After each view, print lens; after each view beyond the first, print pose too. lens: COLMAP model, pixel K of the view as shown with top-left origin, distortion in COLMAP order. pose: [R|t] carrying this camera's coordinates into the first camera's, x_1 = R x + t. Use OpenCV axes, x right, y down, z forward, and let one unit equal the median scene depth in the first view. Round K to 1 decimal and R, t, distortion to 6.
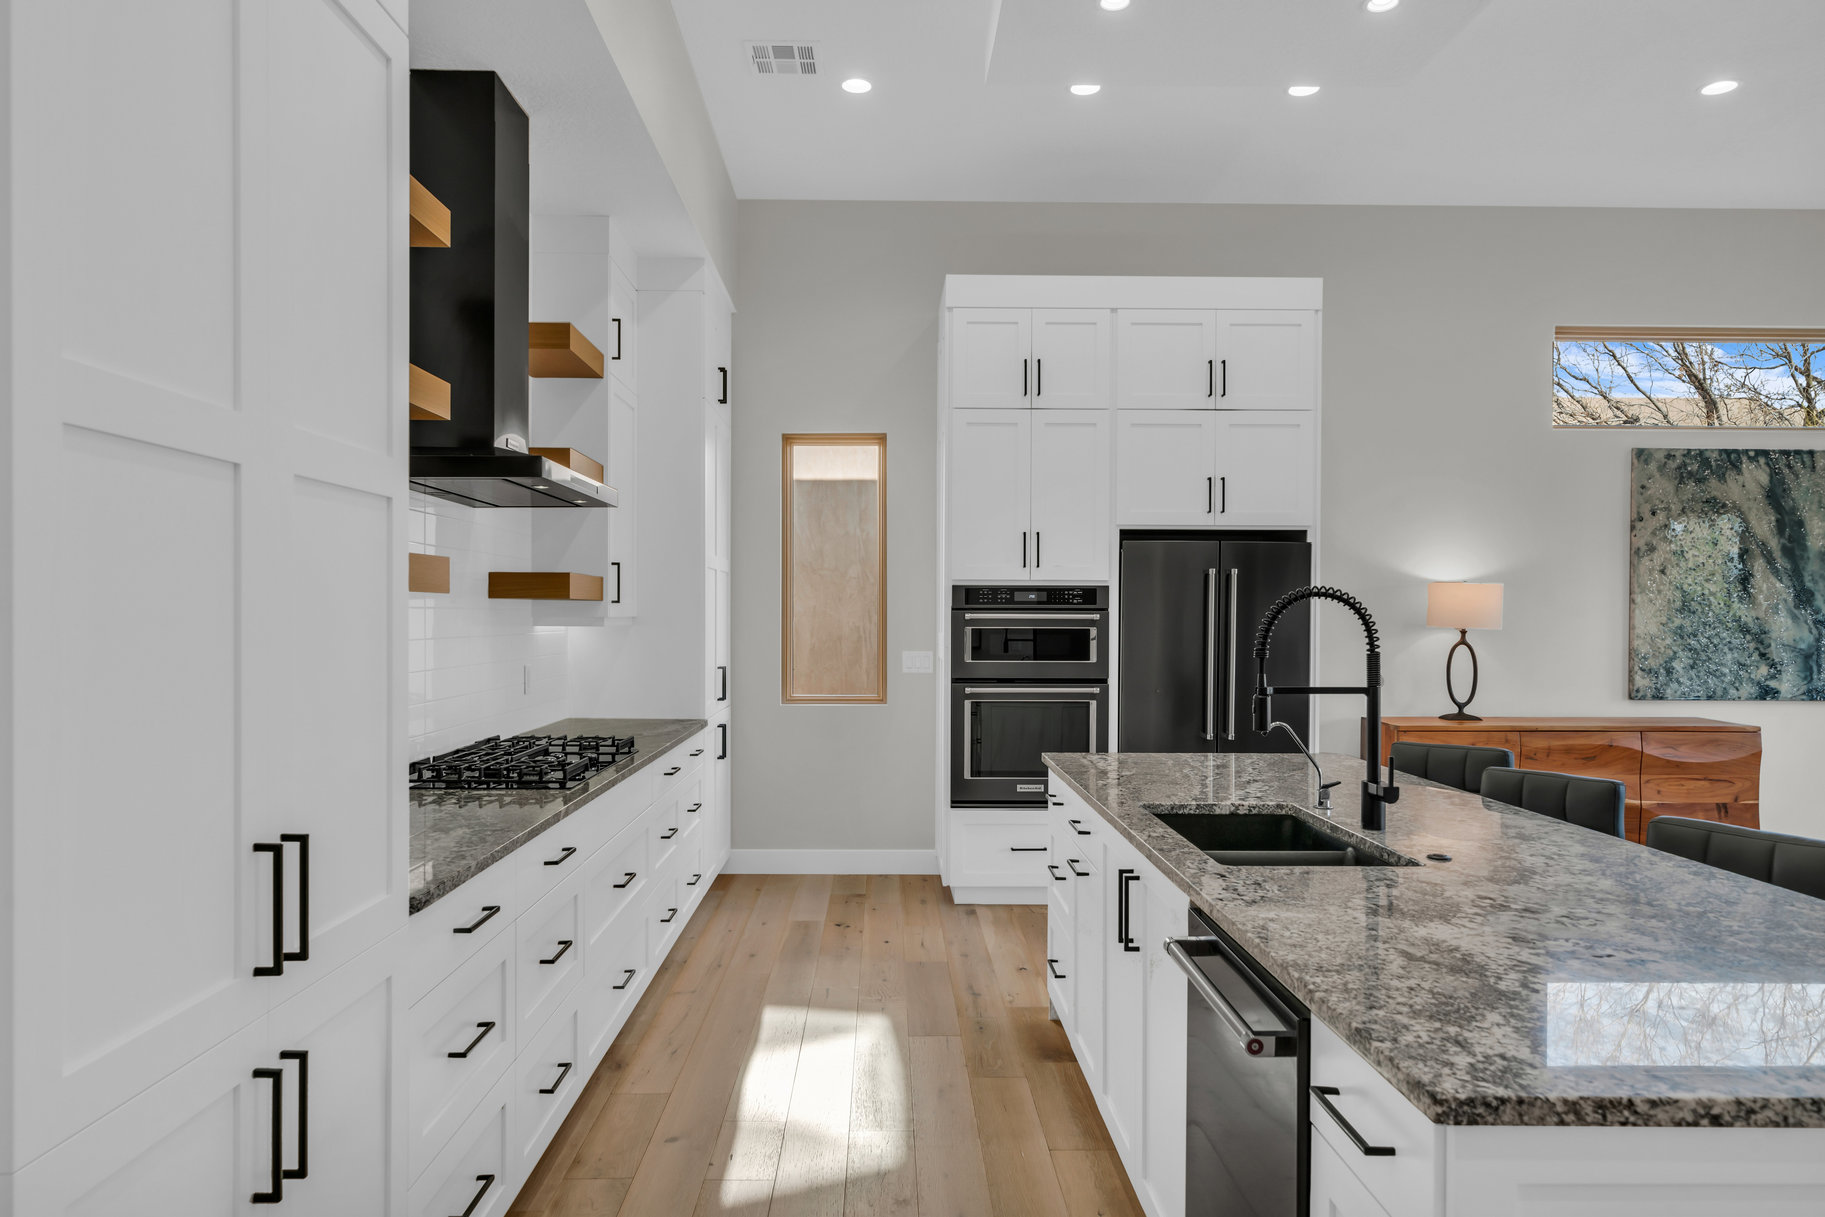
lens RADIAL K [[769.7, 0, 909.1], [0, 769.7, 614.9], [0, 0, 1]] dist [-0.000178, 0.000000]
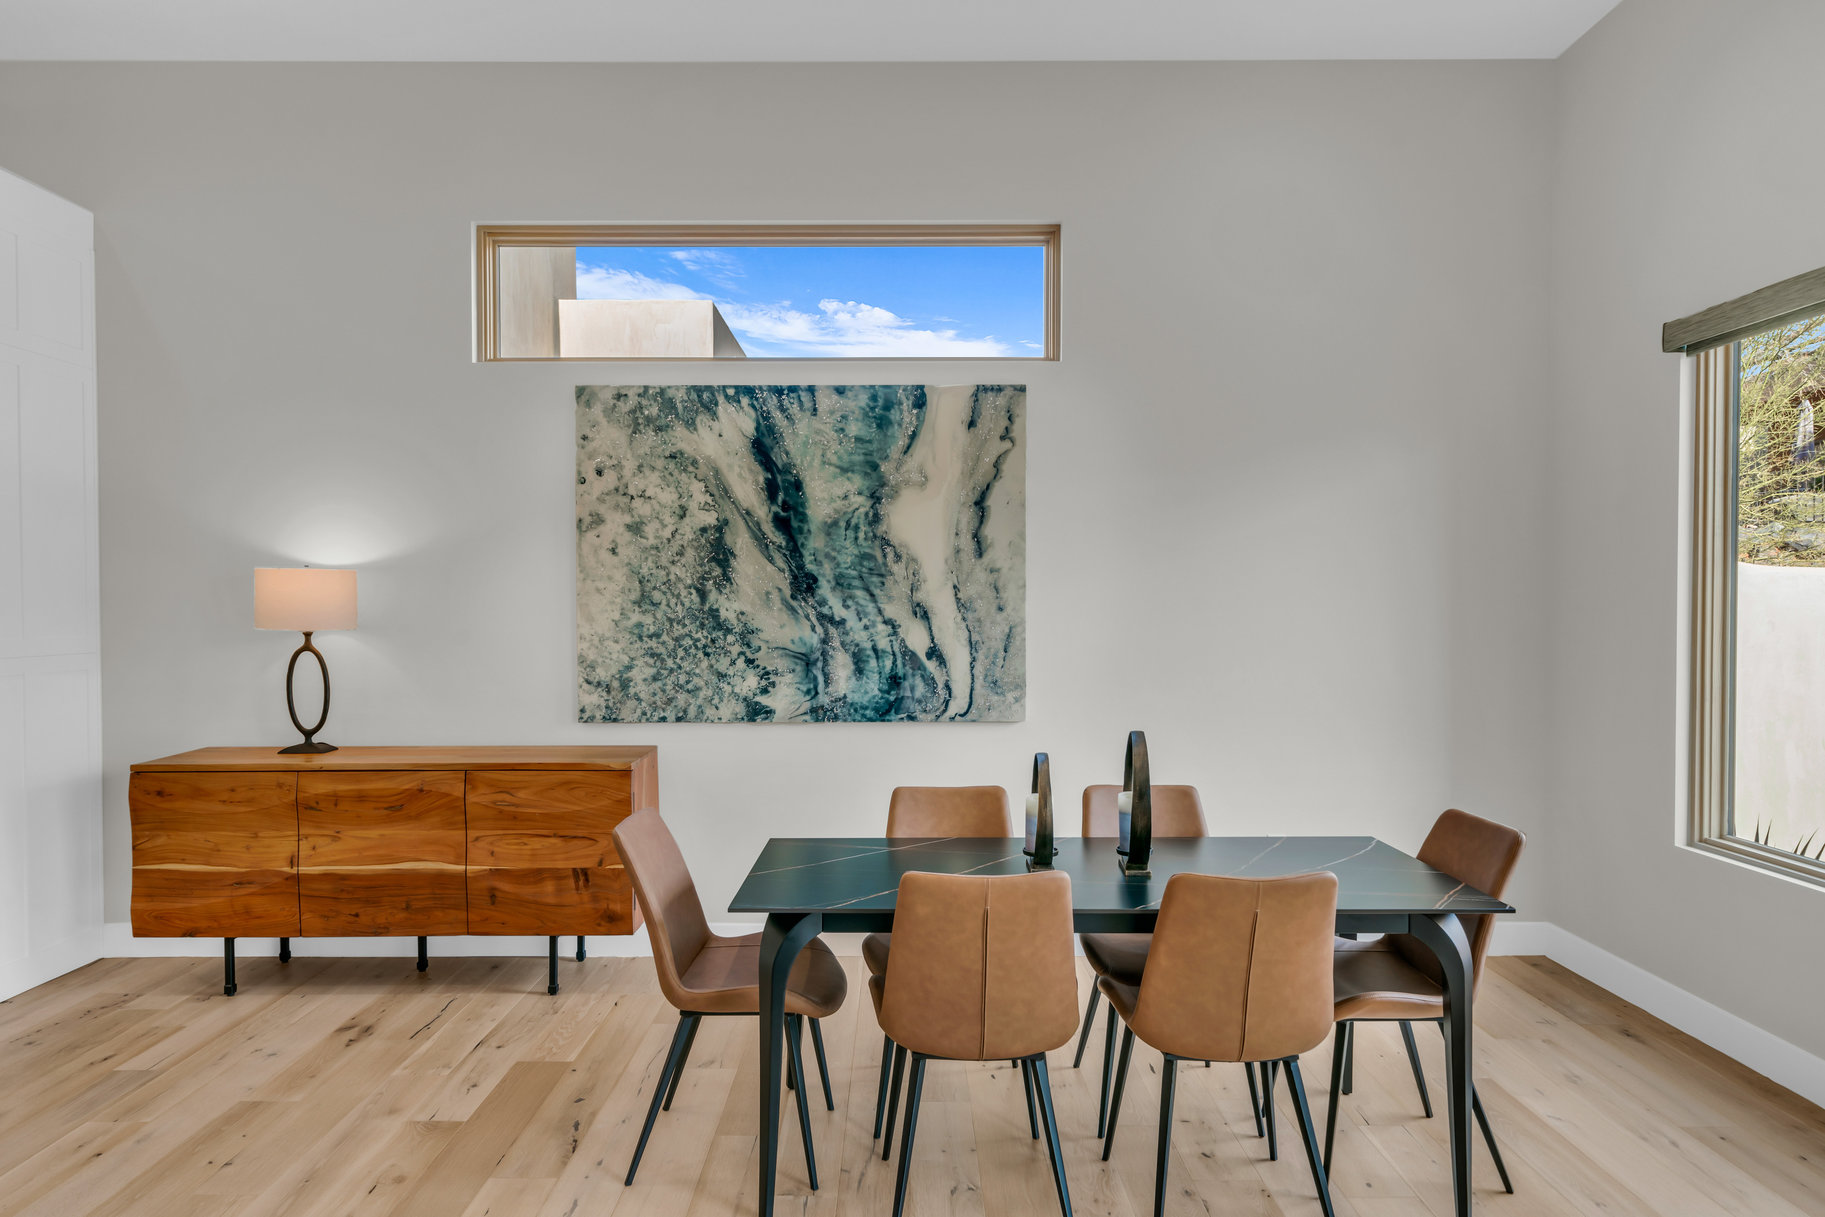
lens RADIAL K [[769.7, 0, 912.3], [0, 769.7, 605.4], [0, 0, 1]] dist [-0.000178, 0.000000]
pose [[0.999942, -0.006795, -0.008351, 1.274652], [0.006850, 0.999955, 0.006568, -0.006324], [0.008306, -0.006625, 0.999944, 0.255169]]
